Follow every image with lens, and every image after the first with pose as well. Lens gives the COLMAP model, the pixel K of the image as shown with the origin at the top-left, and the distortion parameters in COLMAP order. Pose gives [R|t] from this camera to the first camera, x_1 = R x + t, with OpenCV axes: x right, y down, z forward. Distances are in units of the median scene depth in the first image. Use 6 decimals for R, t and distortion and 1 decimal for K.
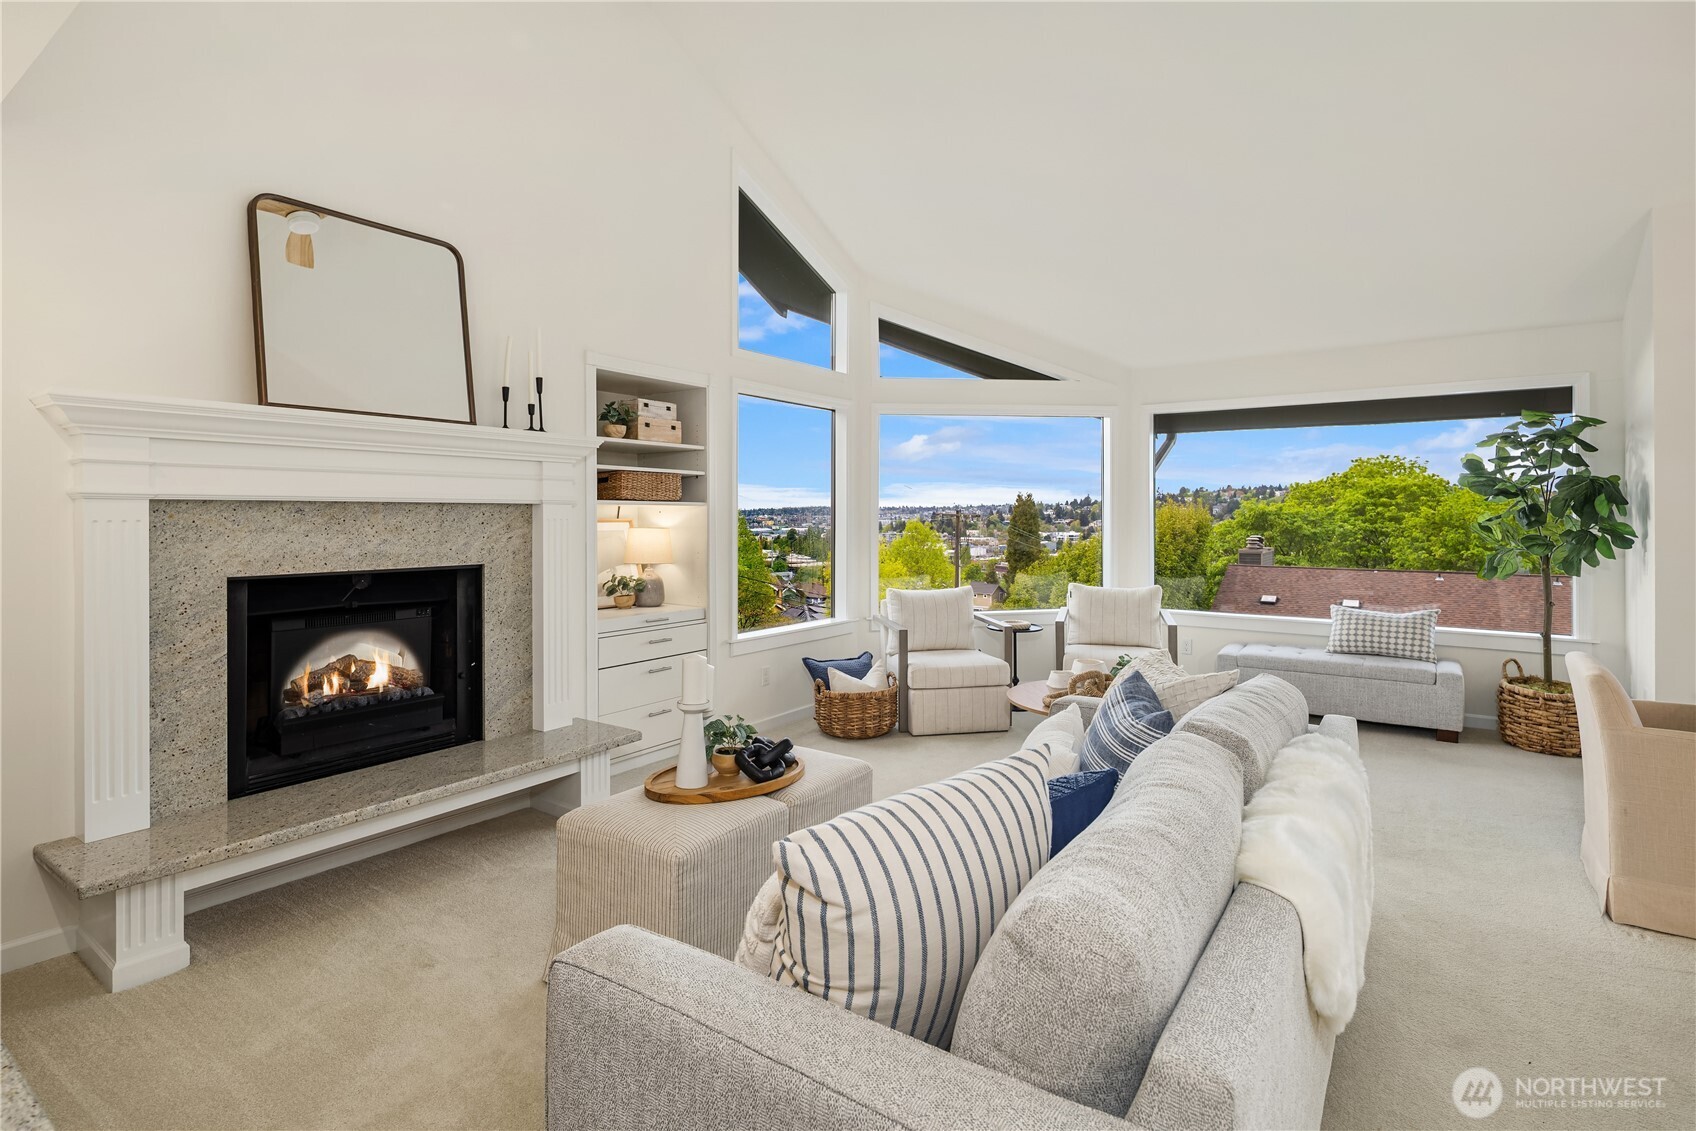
lens RADIAL K [[798.8, 0, 868.5], [0, 798.8, 507.6], [0, 0, 1]] dist [0.020446, -0.000432]
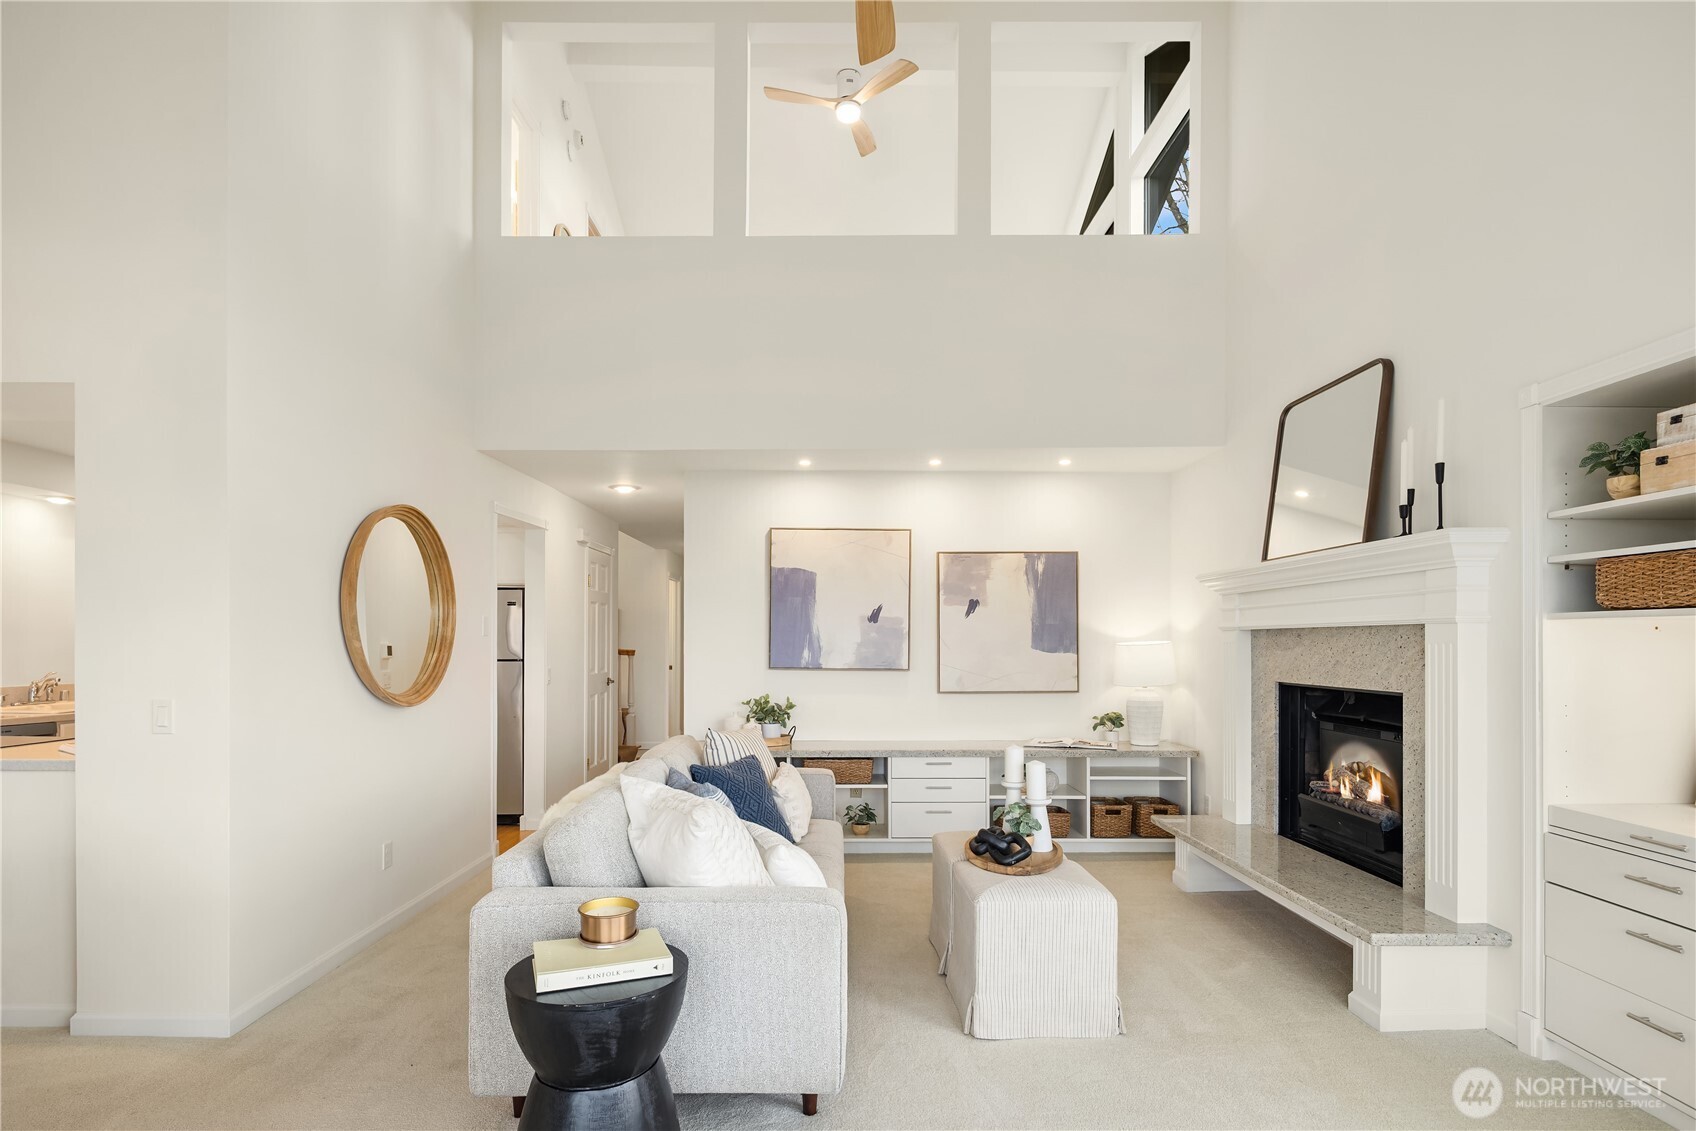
lens RADIAL K [[828.4, 0, 829.6], [0, 828.4, 642.2], [0, 0, 1]] dist [0.001072, -0.001276]
pose [[-0.817348, -0.000760, -0.576144, 0.578214], [0.005340, 0.999946, -0.008894, 0.018862], [0.576120, -0.010346, -0.817300, 1.391751]]
